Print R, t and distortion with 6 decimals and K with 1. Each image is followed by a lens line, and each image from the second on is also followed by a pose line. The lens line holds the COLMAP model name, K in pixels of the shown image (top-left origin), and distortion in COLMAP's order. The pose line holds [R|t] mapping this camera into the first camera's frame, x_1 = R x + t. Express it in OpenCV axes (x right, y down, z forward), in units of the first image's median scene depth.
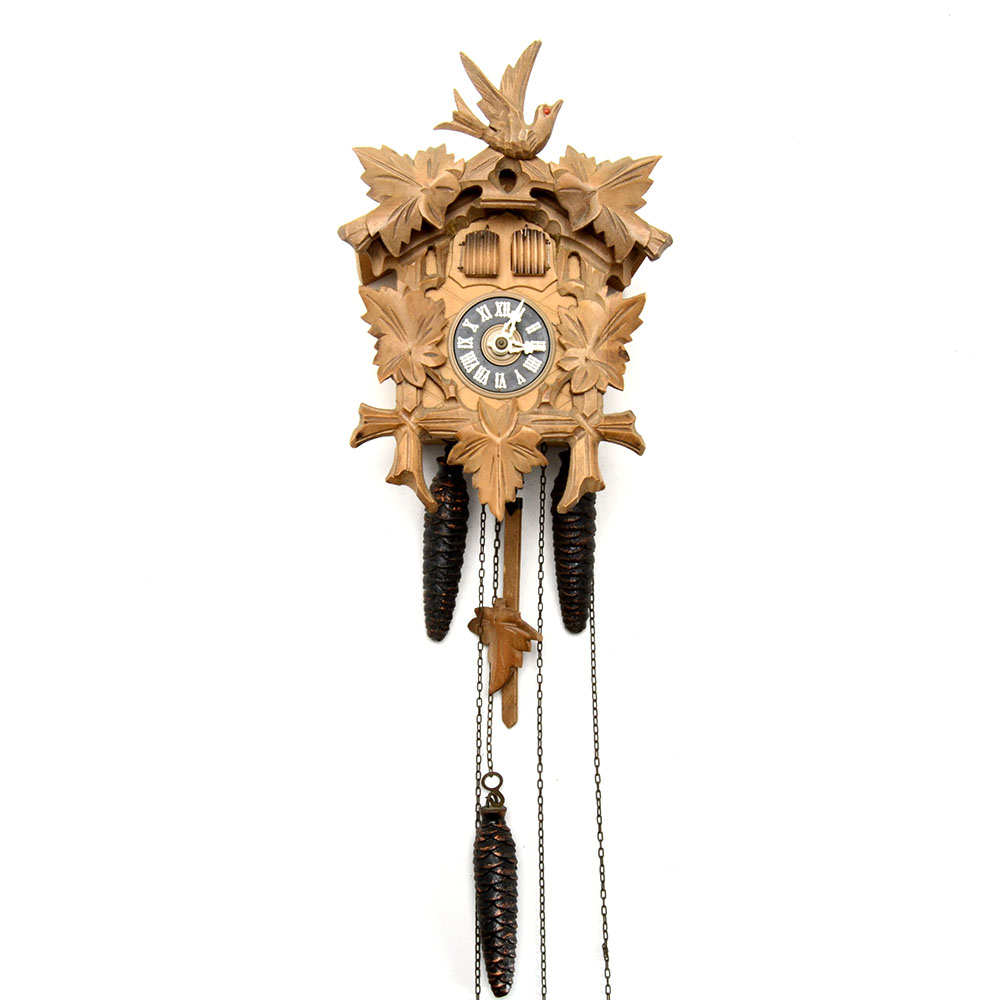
lens RADIAL K [[1607.1, 0, 500.0], [0, 1607.1, 500.0], [0, 0, 1]] dist [-0.074756, -0.022562]
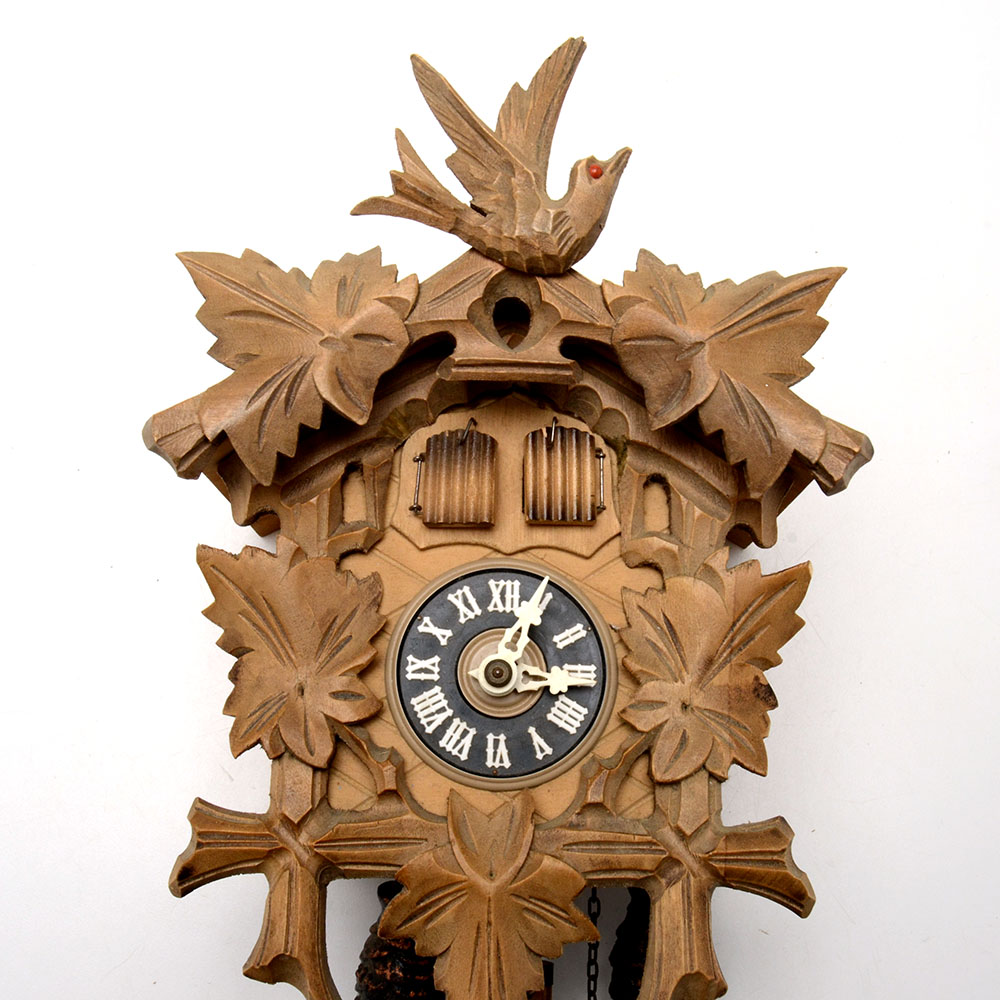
lens RADIAL K [[1497.9, 0, 500.0], [0, 1497.9, 500.0], [0, 0, 1]] dist [-0.053592, -0.101020]
pose [[0.998524, 0.000176, -0.054314, 0.024354], [-0.007465, 0.990950, -0.134027, -0.088356], [0.053799, 0.134234, 0.989488, 0.565671]]
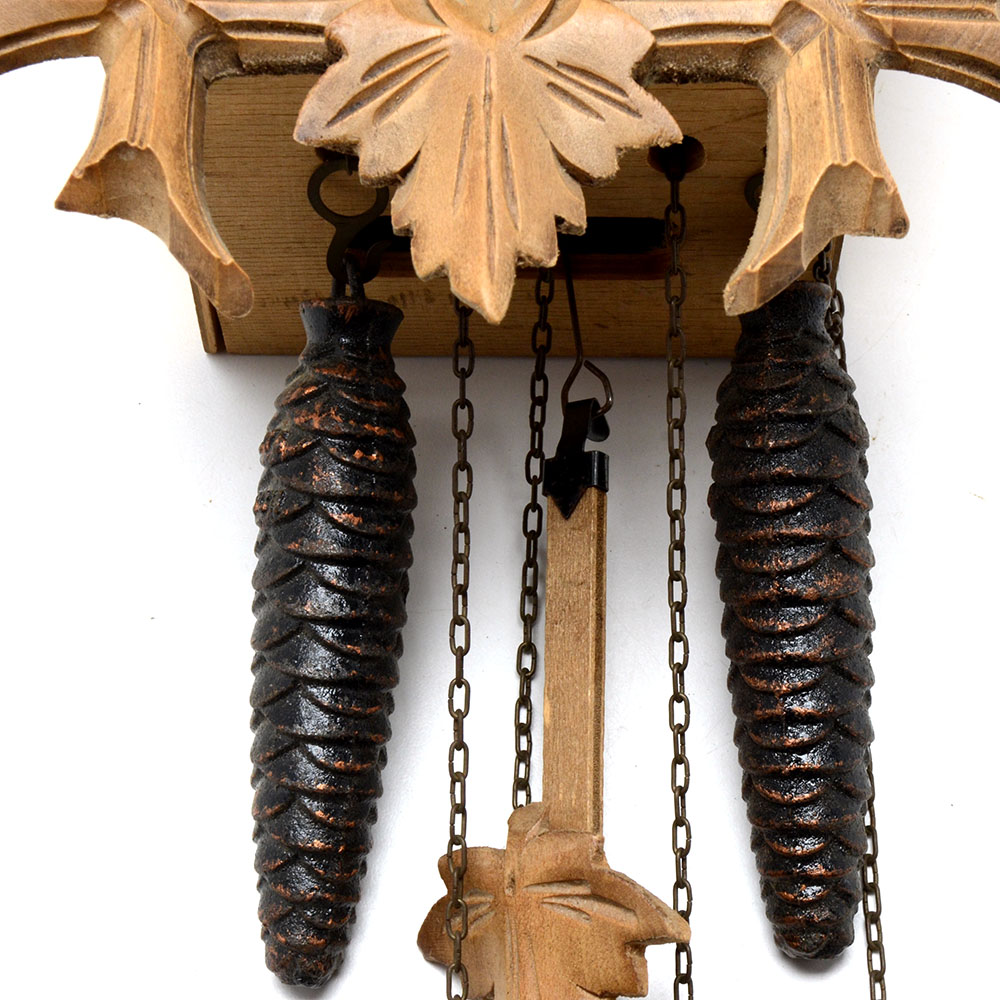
lens RADIAL K [[2360.3, 0, 562.2], [0, 2360.3, 527.7], [0, 0, 1]] dist [-0.038919, -0.070428]
pose [[0.998926, -0.022079, -0.040726, 0.024542], [0.006621, 0.938143, -0.346184, 0.167638], [0.045850, 0.345542, 0.937282, 0.662758]]
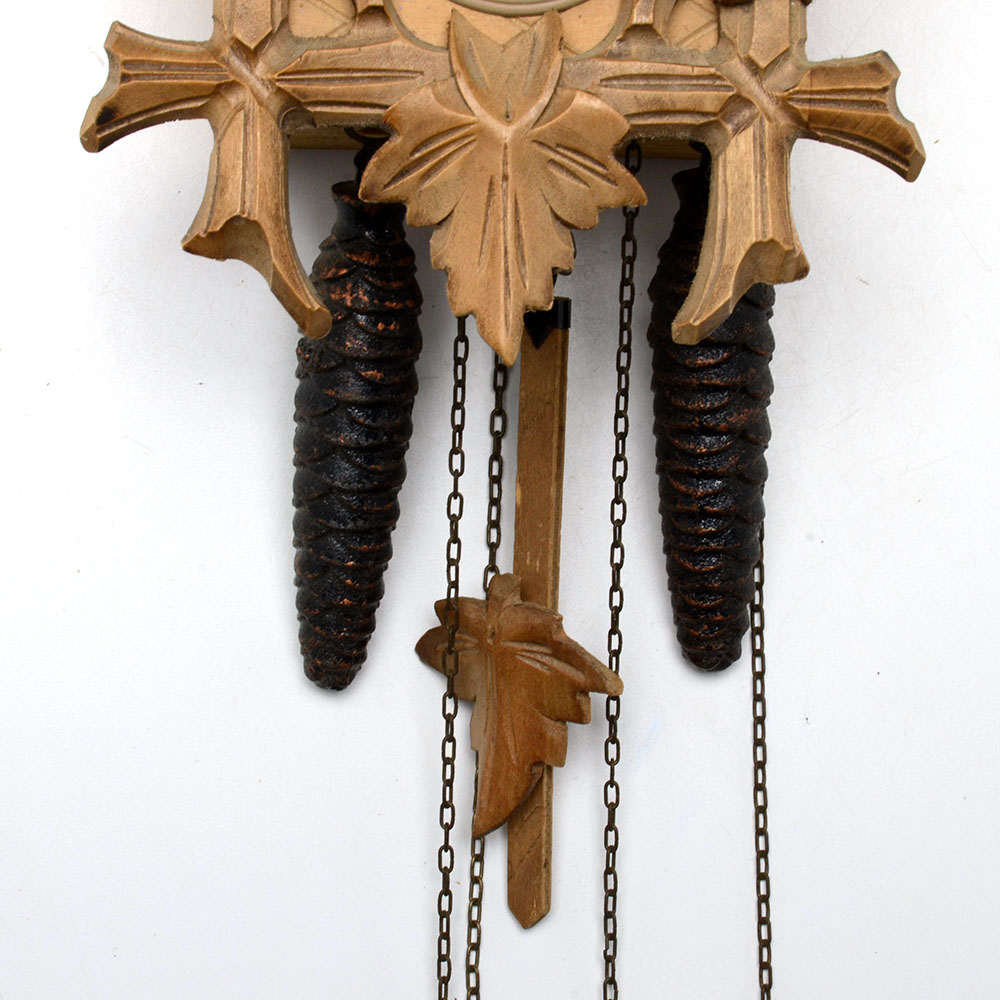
lens RADIAL K [[3344.3, 0, 500.0], [0, 3344.3, 500.0], [0, 0, 1]] dist [-0.042324, -0.041547]
pose [[0.999962, 0.008638, 0.001191, -0.002461], [-0.008694, 0.998169, 0.059864, -0.001017], [-0.000672, -0.059872, 0.998206, 0.268747]]
